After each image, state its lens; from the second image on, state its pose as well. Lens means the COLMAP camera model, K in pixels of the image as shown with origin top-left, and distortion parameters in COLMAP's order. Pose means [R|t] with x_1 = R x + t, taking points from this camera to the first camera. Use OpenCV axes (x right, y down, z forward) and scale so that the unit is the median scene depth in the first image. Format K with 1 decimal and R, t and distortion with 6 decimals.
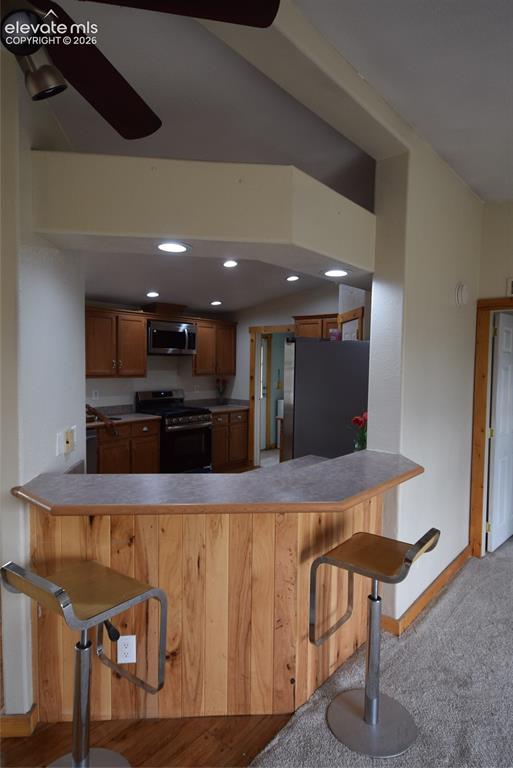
lens RADIAL K [[446.1, 0, 256.5], [0, 446.1, 384.0], [0, 0, 1]] dist [-0.001122, -0.001039]
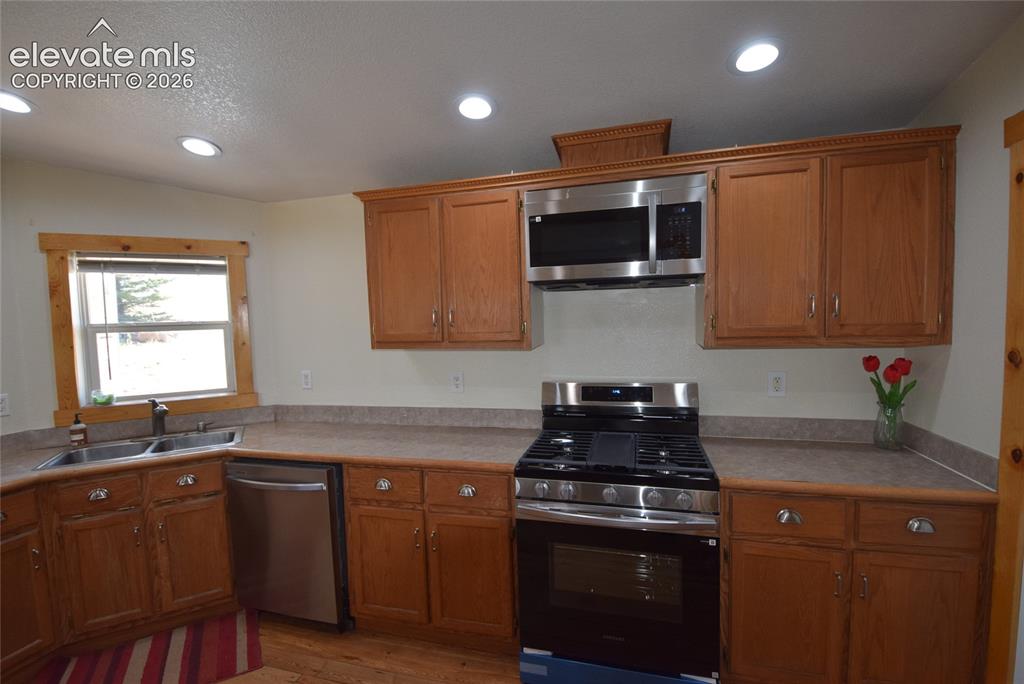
lens RADIAL K [[448.7, 0, 511.7], [0, 448.7, 346.7], [0, 0, 1]] dist [0.023652, -0.025809]
pose [[0.420893, 0.031654, -0.906558, 0.141156], [-0.010414, 0.999494, 0.030064, -0.041260], [0.907051, -0.003213, 0.421009, 1.238004]]
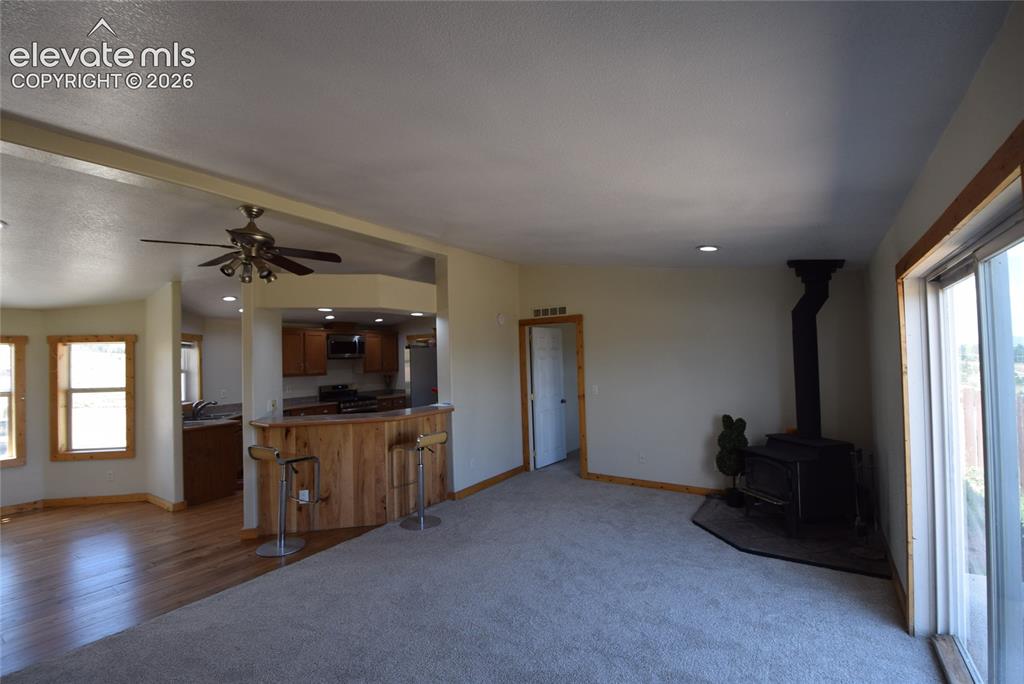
lens RADIAL K [[448.7, 0, 511.7], [0, 448.7, 346.7], [0, 0, 1]] dist [0.023652, -0.025809]
pose [[0.992865, -0.037525, 0.113186, 0.257922], [0.046403, 0.995962, -0.076849, 0.046899], [-0.109845, 0.081553, 0.990597, -0.703799]]
